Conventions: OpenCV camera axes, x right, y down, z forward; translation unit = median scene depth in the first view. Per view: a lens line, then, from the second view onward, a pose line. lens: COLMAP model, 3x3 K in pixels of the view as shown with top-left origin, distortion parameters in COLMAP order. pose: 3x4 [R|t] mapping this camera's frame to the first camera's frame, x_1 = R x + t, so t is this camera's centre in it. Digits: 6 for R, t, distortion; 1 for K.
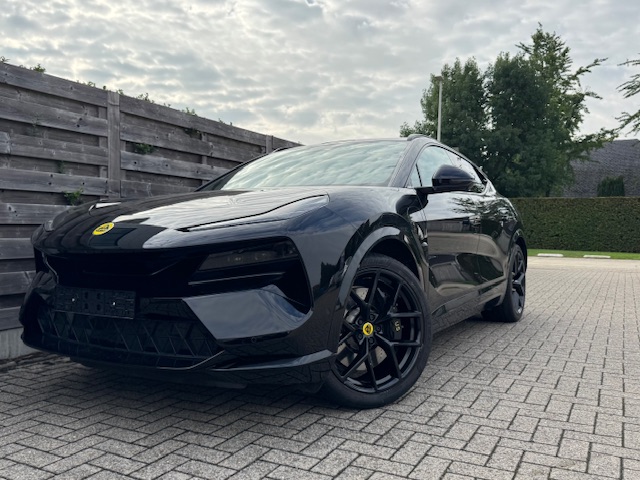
lens RADIAL K [[555.9, 0, 323.2], [0, 555.9, 243.2], [0, 0, 1]] dist [0.036711, -0.066633]
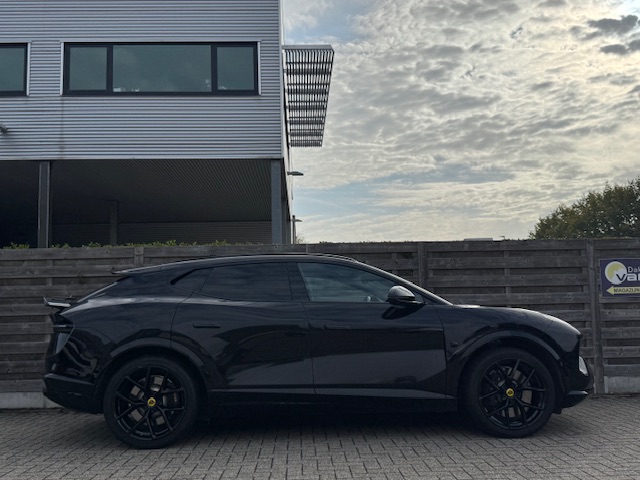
lens RADIAL K [[613.9, 0, 322.2], [0, 613.9, 235.7], [0, 0, 1]] dist [0.028883, 0.000000]
pose [[0.510400, -0.122422, -0.851178, 1.418504], [0.008164, 0.990460, -0.137559, -0.056364], [0.859898, 0.063261, 0.506530, 0.571844]]
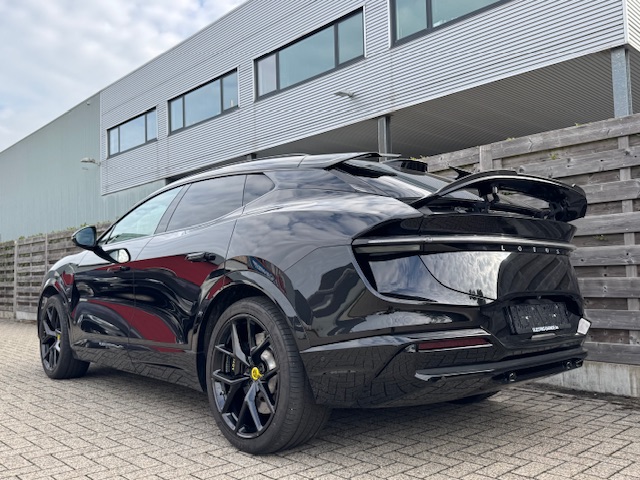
lens RADIAL K [[566.8, 0, 315.2], [0, 566.8, 242.3], [0, 0, 1]] dist [0.055586, -0.103569]
pose [[-0.315976, -0.059377, -0.946907, 1.010355], [0.000762, 0.998024, -0.062837, -0.022365], [0.948767, -0.020577, -0.315306, 1.491196]]
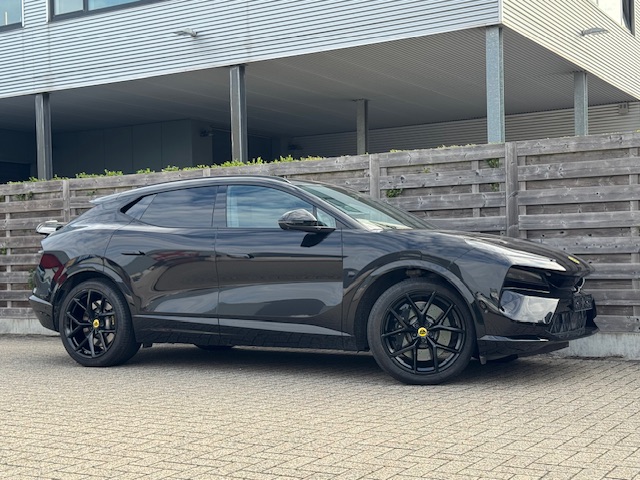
lens RADIAL K [[931.7, 0, 313.9], [0, 931.7, 241.8], [0, 0, 1]] dist [0.081397, 0.000000]
pose [[-0.043948, -0.021641, -0.998799, 2.051559], [0.000722, 0.999764, -0.021693, -0.030130], [0.999034, -0.001675, -0.043922, 1.413681]]
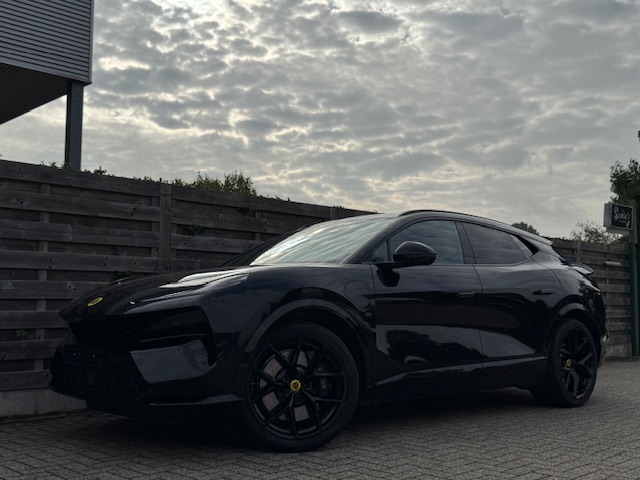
lens RADIAL K [[714.7, 0, 318.8], [0, 714.7, 250.2], [0, 0, 1]] dist [0.094957, 0.000000]
pose [[0.954753, -0.021713, -0.296607, 0.366856], [-0.007414, 0.995283, -0.096726, 0.007371], [0.297308, 0.094548, 0.950089, -0.299791]]
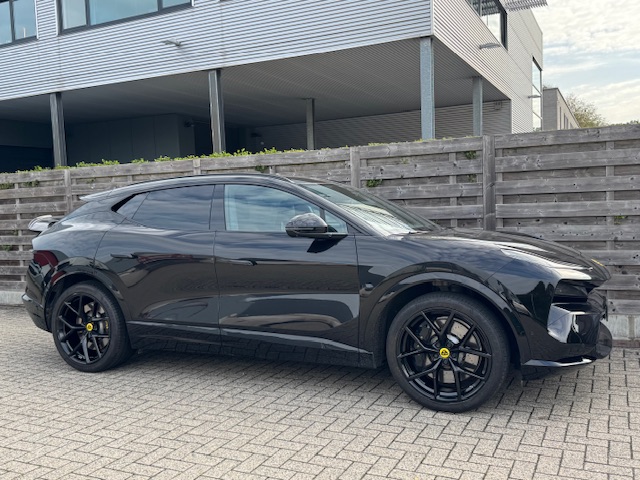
lens RADIAL K [[613.9, 0, 319.5], [0, 613.9, 239.3], [0, 0, 1]] dist [0.028883, 0.000000]
pose [[0.050220, 0.049856, -0.997493, 1.419951], [0.017878, 0.998548, 0.050809, -0.129498], [0.998578, -0.020385, 0.049256, 1.289074]]
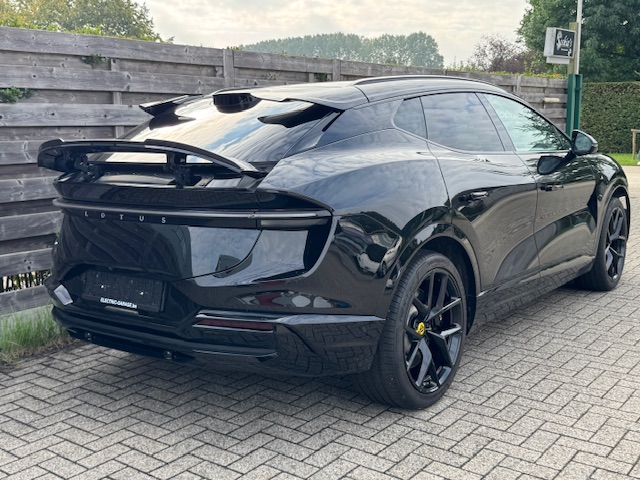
lens RADIAL K [[737.1, 0, 315.9], [0, 737.1, 241.4], [0, 0, 1]] dist [0.056903, 0.000000]
pose [[0.986679, 0.008624, -0.162453, 0.243224], [0.014605, 0.989866, 0.141250, -0.121767], [0.162025, -0.141741, 0.976554, 0.103883]]
